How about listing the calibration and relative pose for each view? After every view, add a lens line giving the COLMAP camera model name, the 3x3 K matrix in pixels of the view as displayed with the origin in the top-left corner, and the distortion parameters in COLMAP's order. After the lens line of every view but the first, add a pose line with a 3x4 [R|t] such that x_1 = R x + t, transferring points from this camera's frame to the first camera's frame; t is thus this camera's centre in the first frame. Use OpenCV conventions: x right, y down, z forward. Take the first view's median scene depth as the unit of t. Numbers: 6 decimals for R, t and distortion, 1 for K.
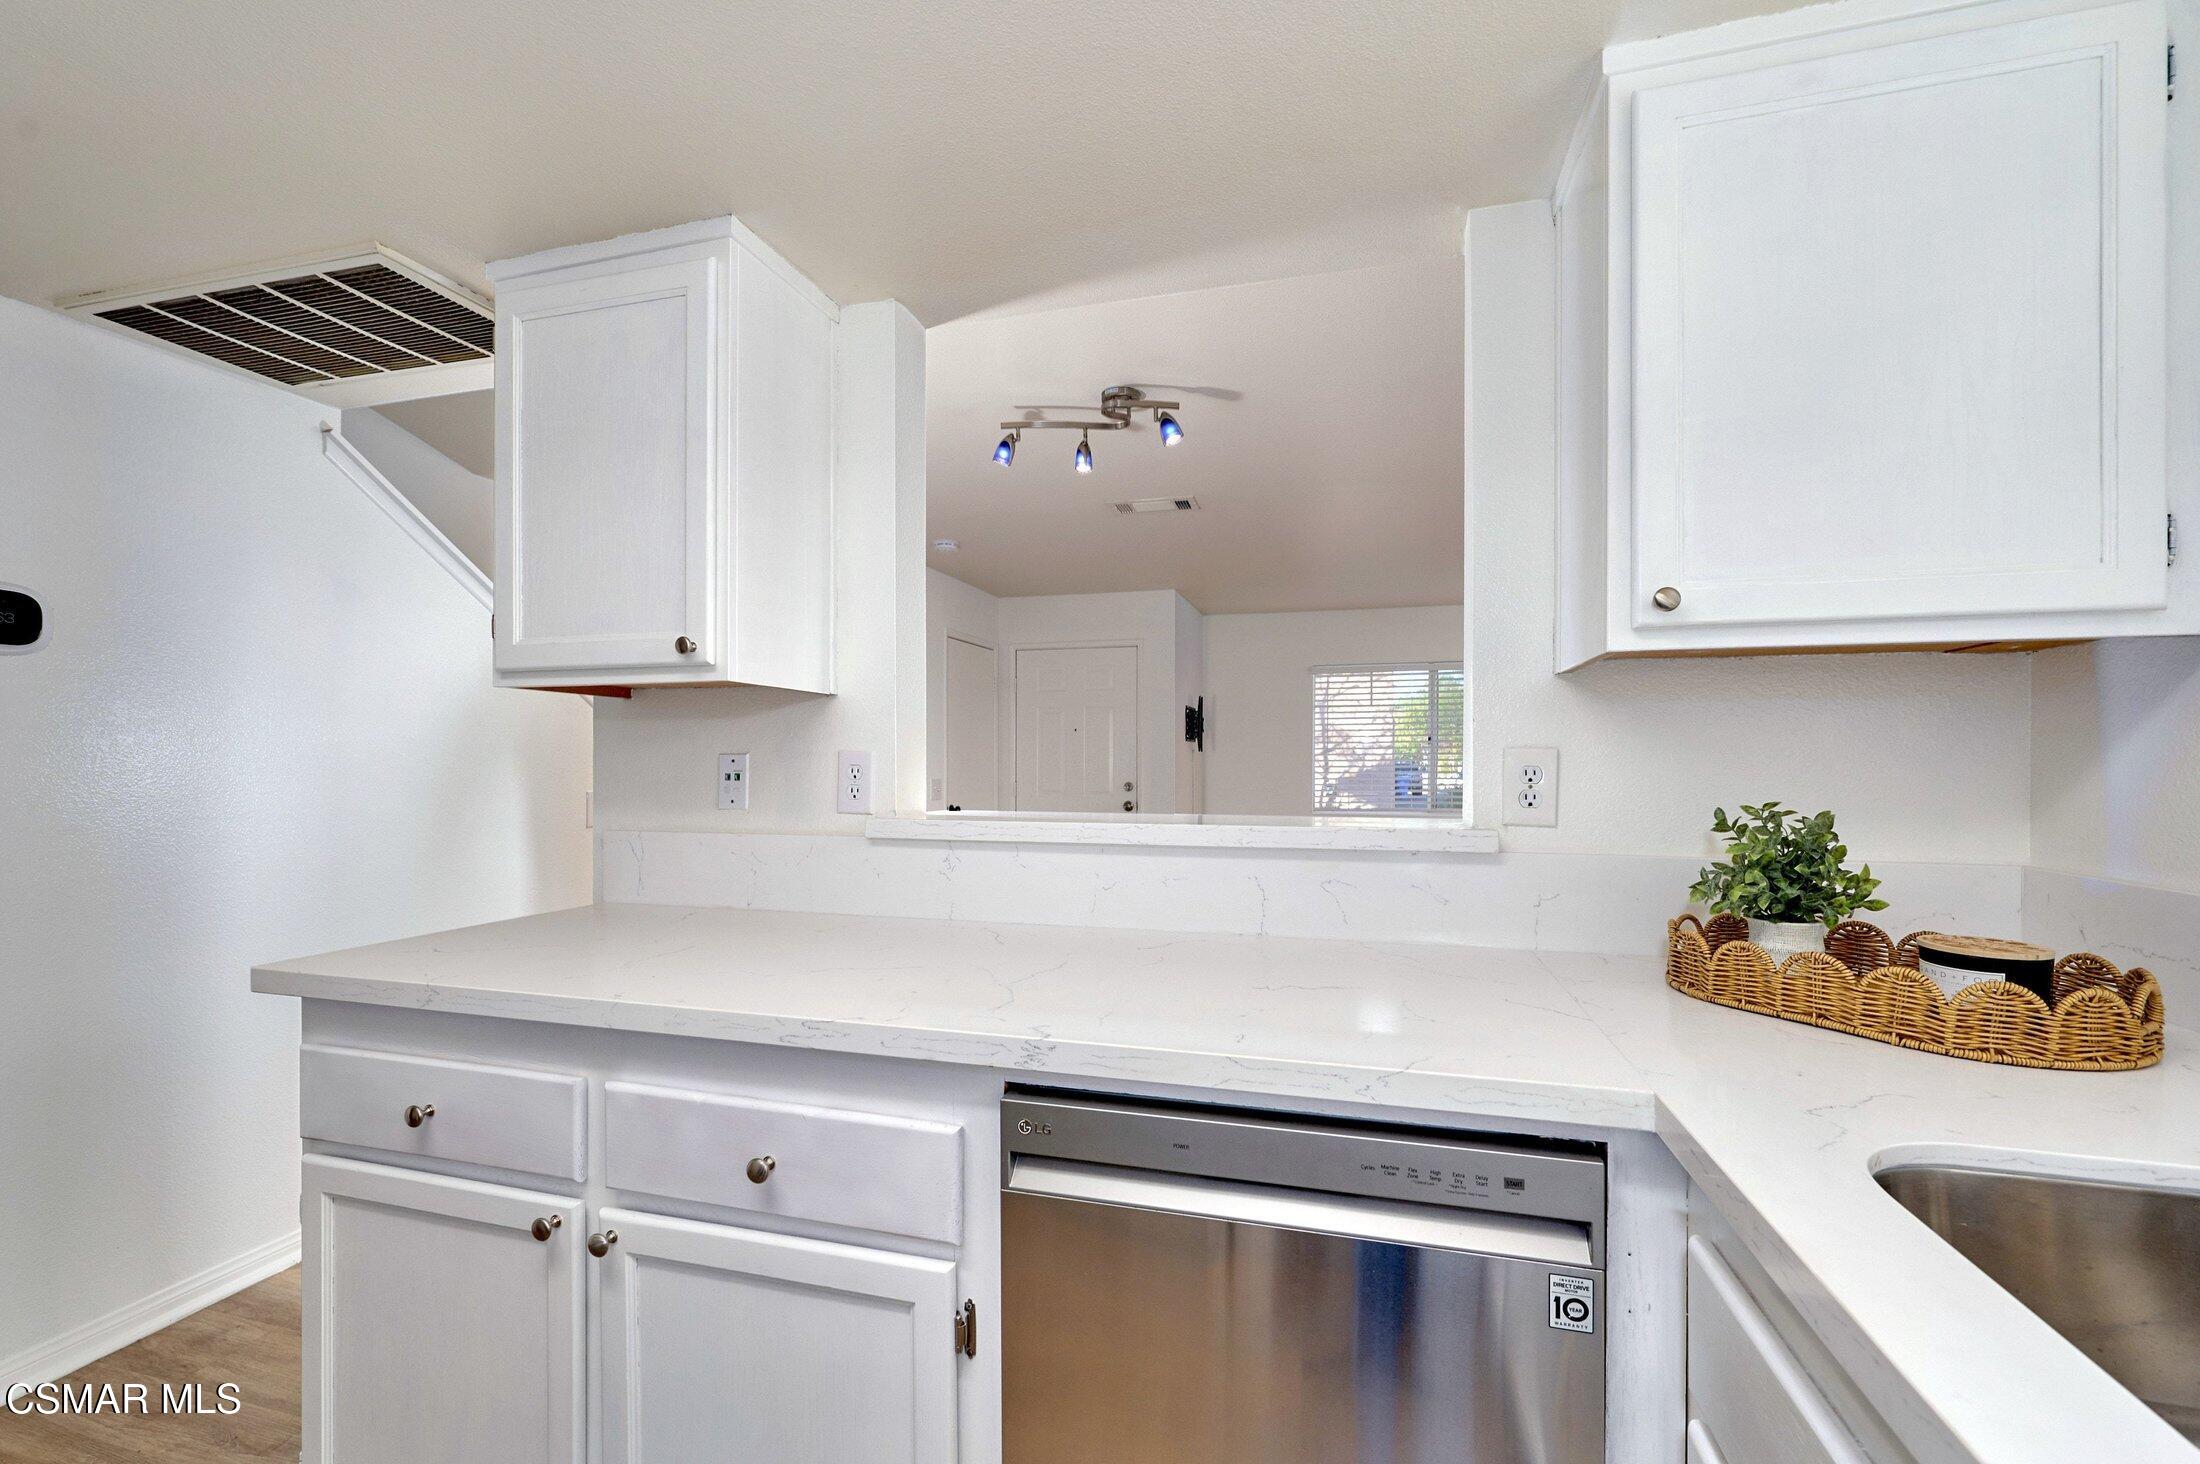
lens RADIAL K [[873.4, 0, 1125.4], [0, 873.4, 772.7], [0, 0, 1]] dist [0.000395, 0.000658]
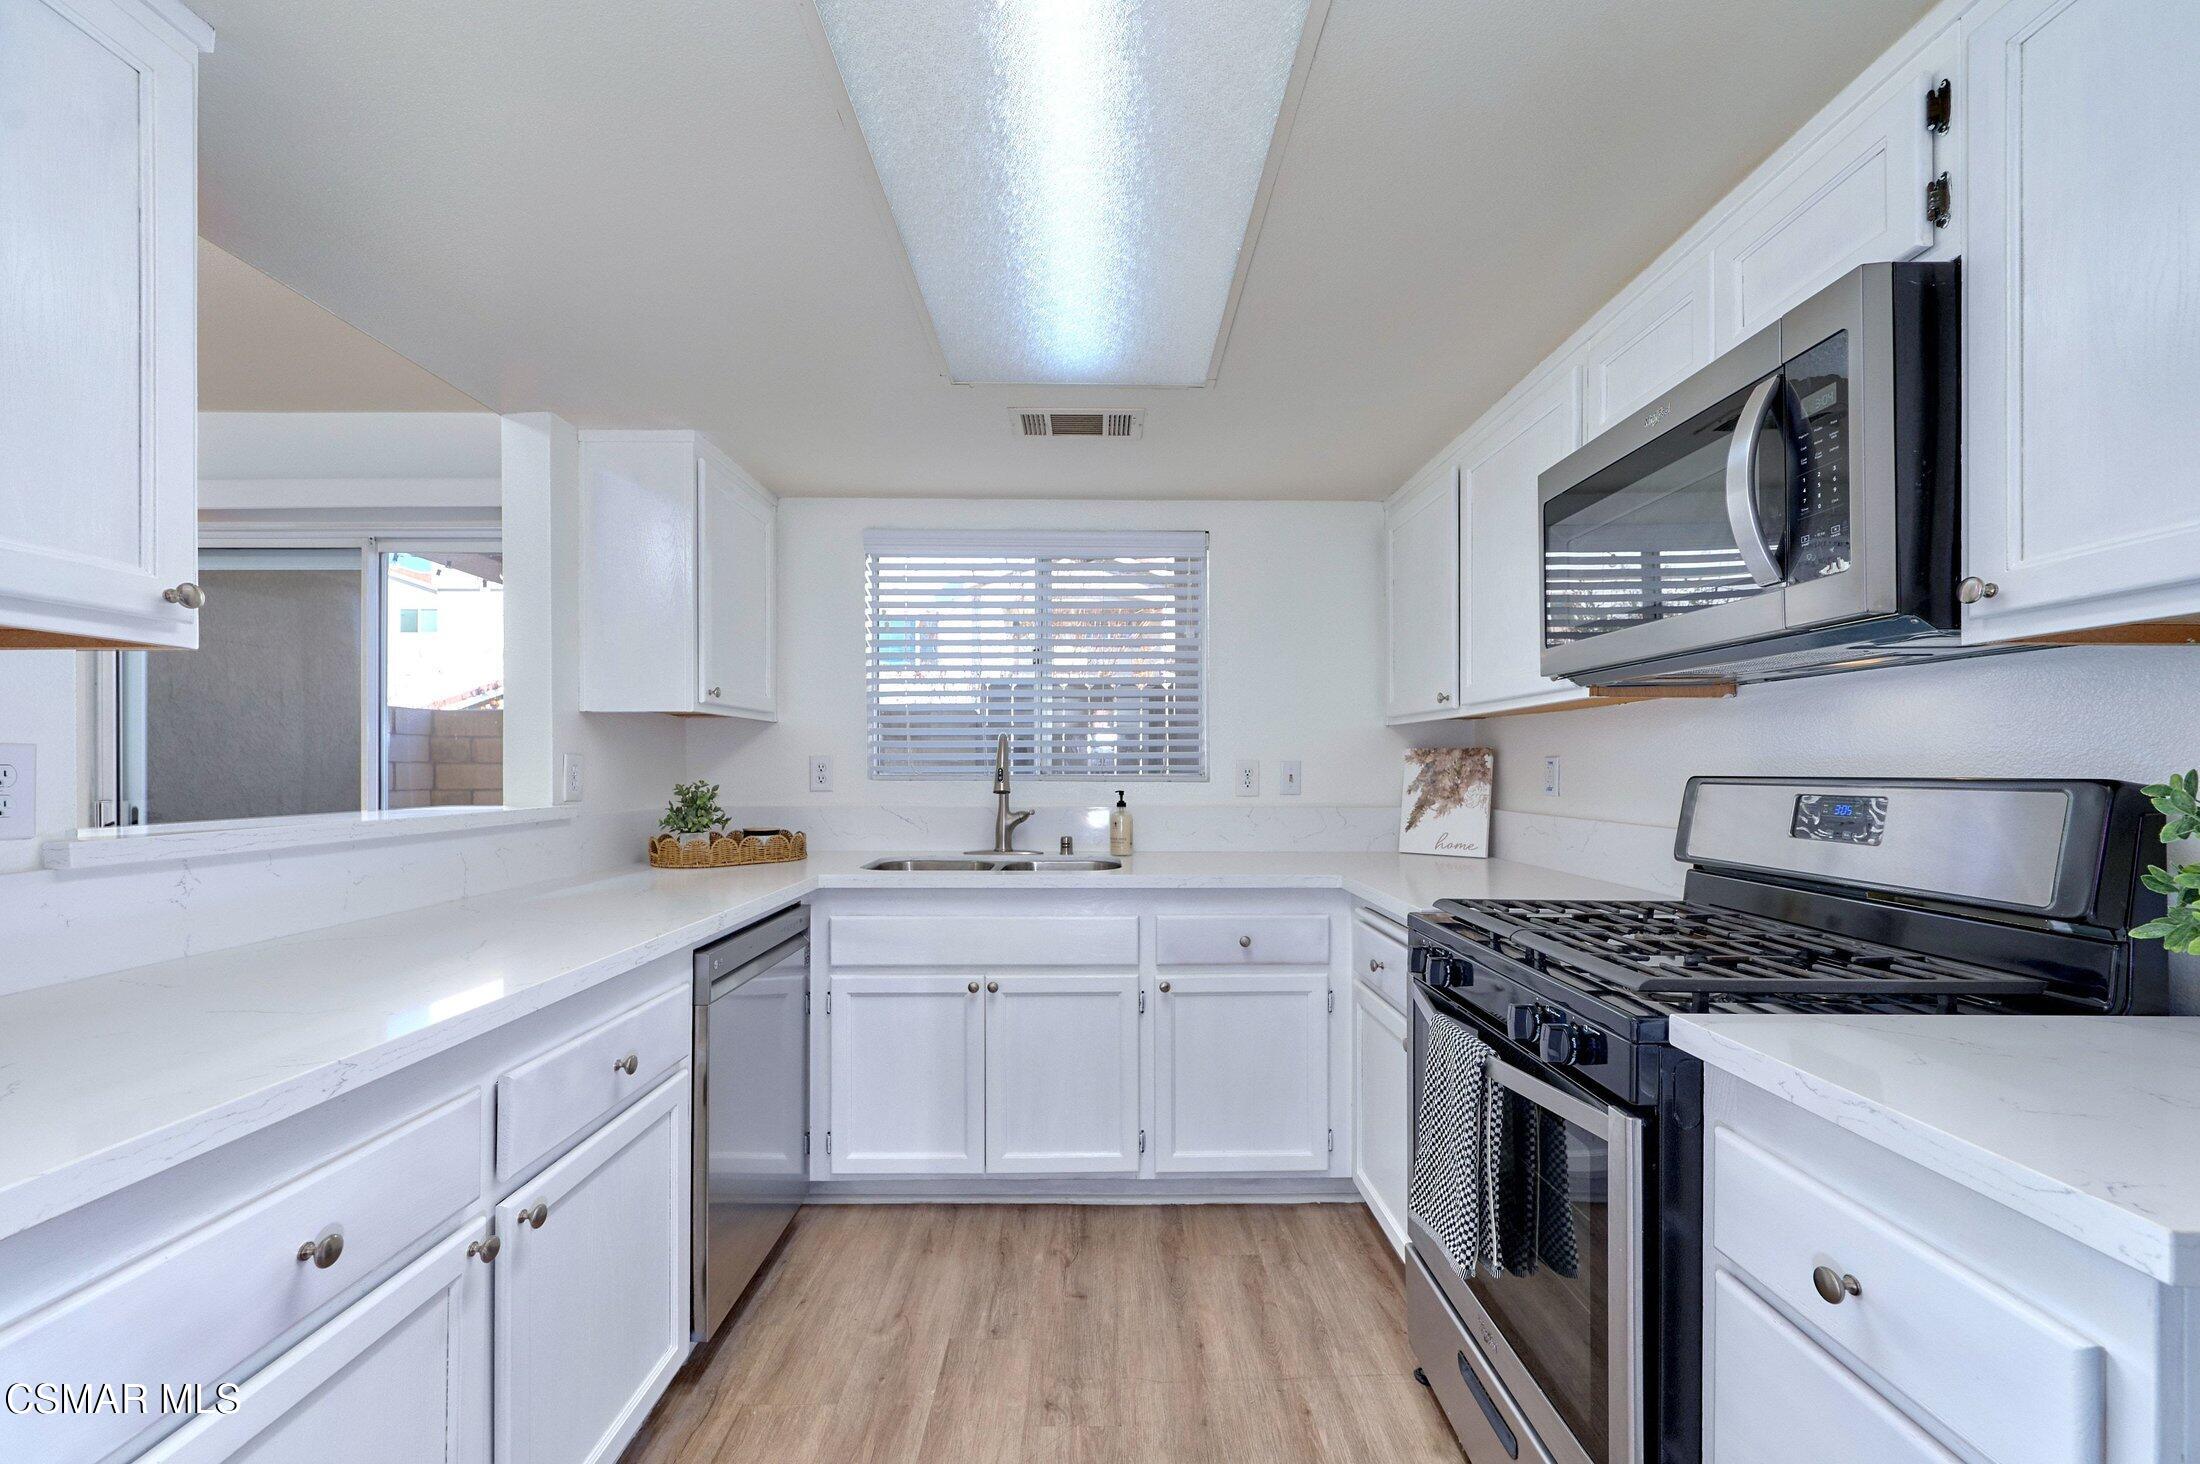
lens RADIAL K [[873.4, 0, 1107.0], [0, 873.4, 766.7], [0, 0, 1]] dist [0.000395, 0.000658]
pose [[-0.262693, 0.000053, 0.964879, -1.128983], [0.013200, 0.999907, 0.003539, 0.001629], [-0.964789, 0.013666, -0.262670, 0.379218]]
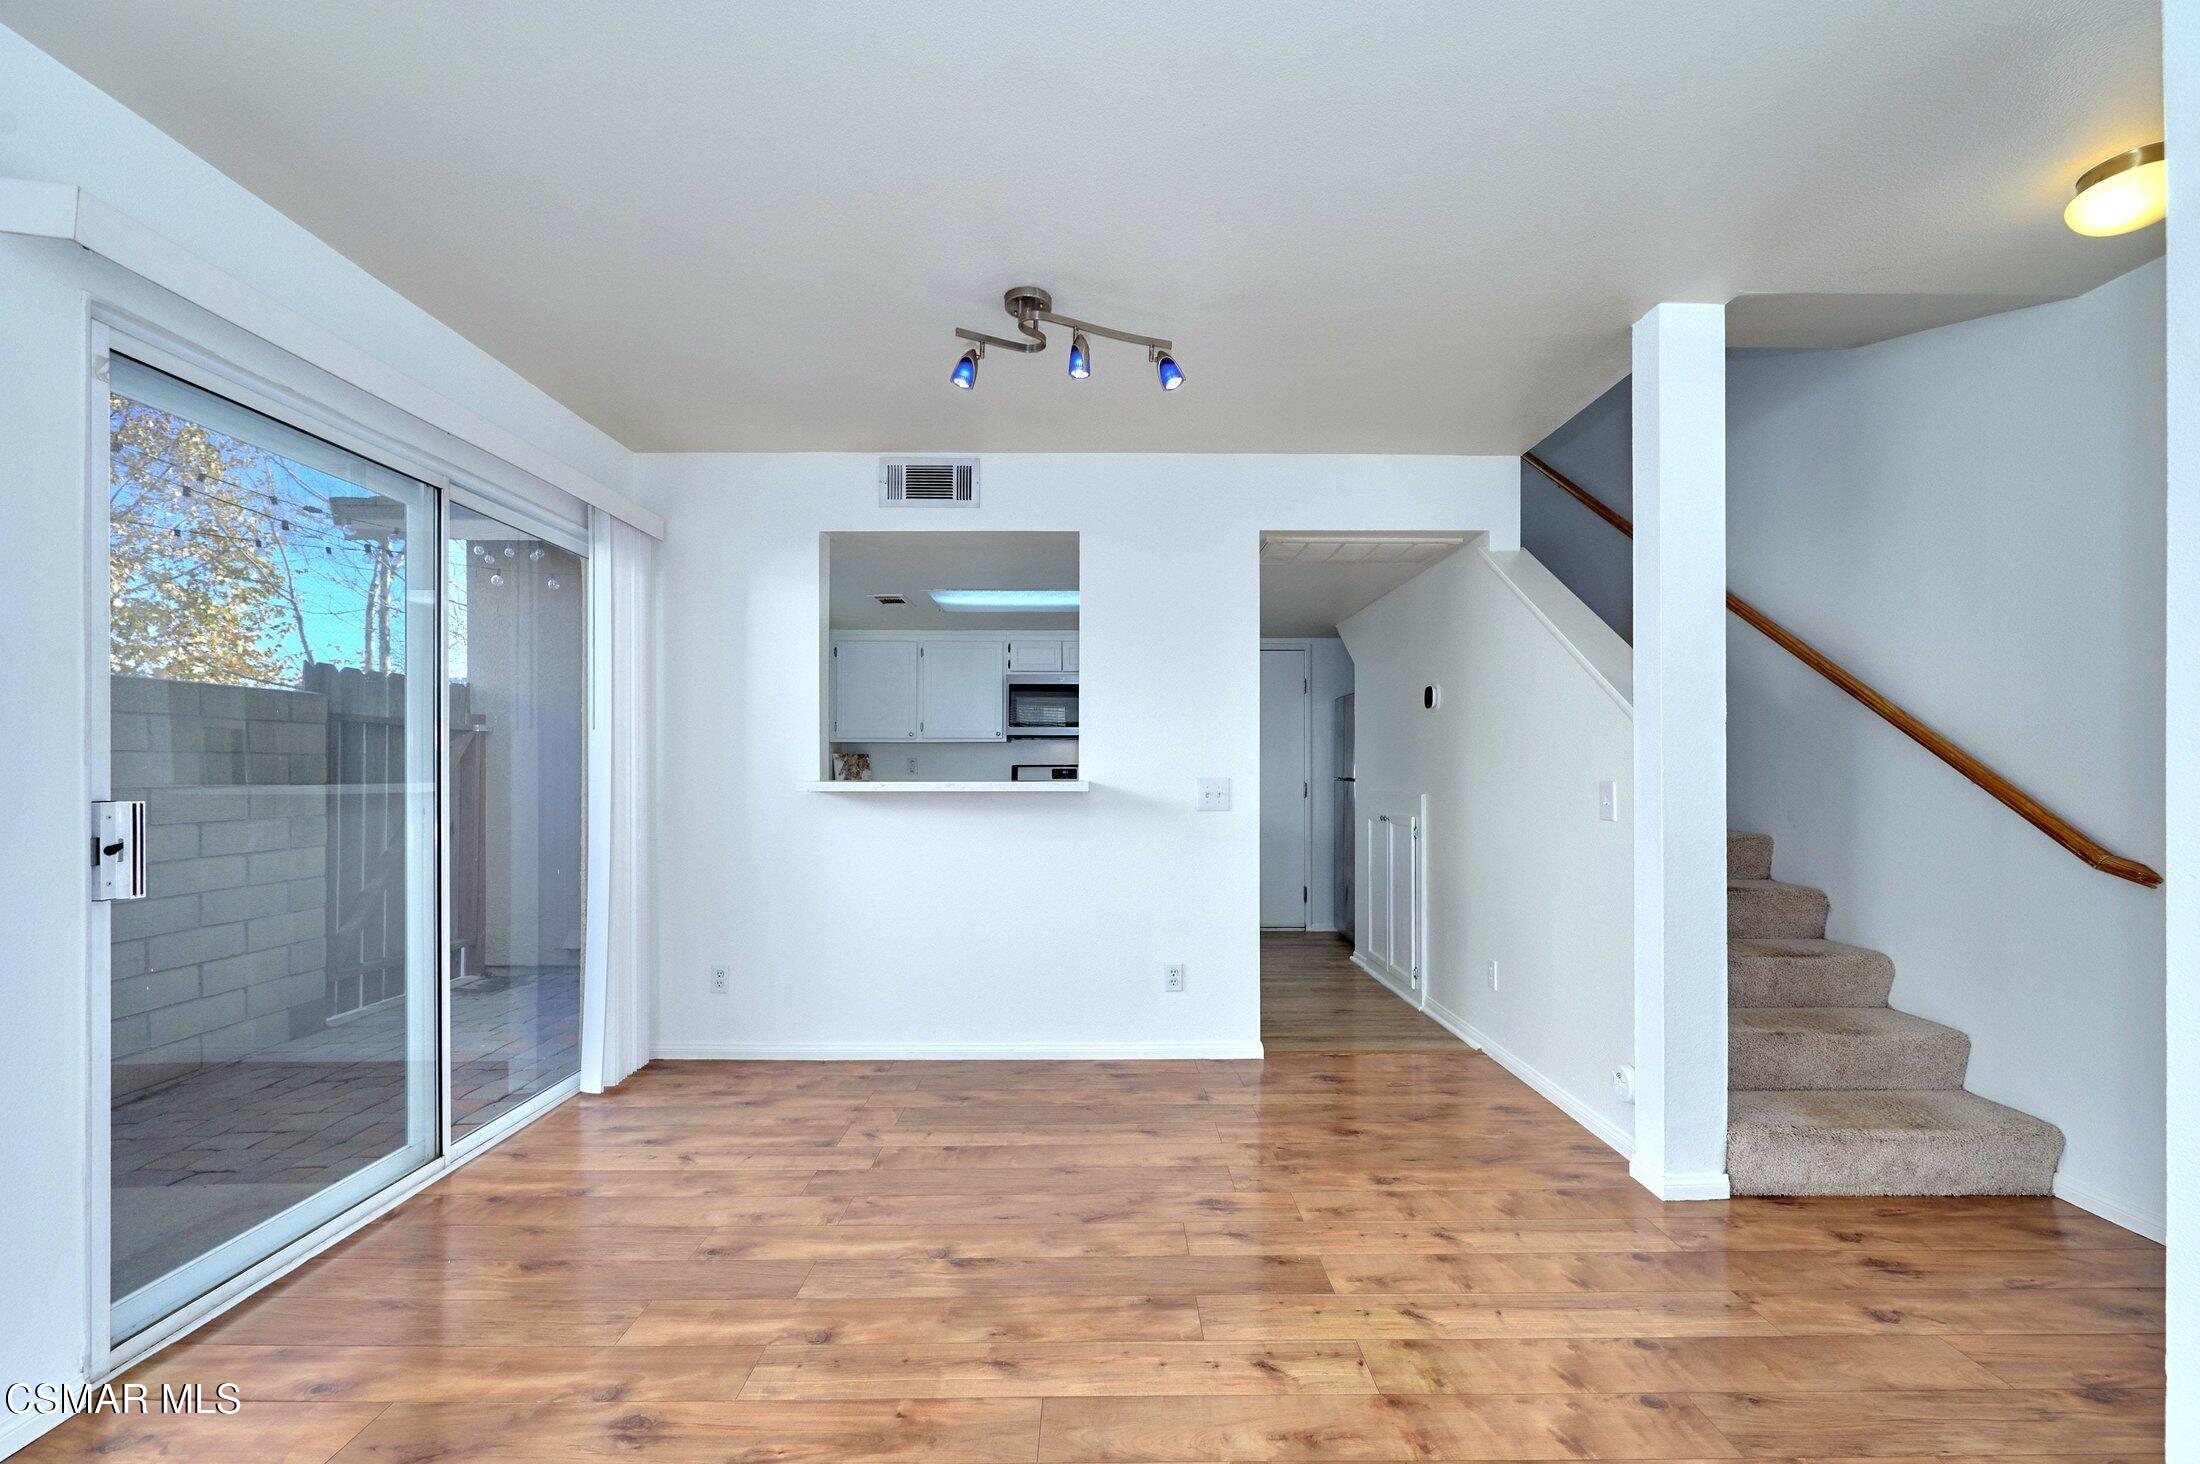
lens RADIAL K [[873.4, 0, 1118.5], [0, 873.4, 771.6], [0, 0, 1]] dist [0.000395, 0.000658]
pose [[-0.962132, 0.001608, -0.272580, 0.225503], [-0.001867, 0.999920, 0.012488, 0.005562], [0.272579, 0.012524, -0.962052, 3.002123]]
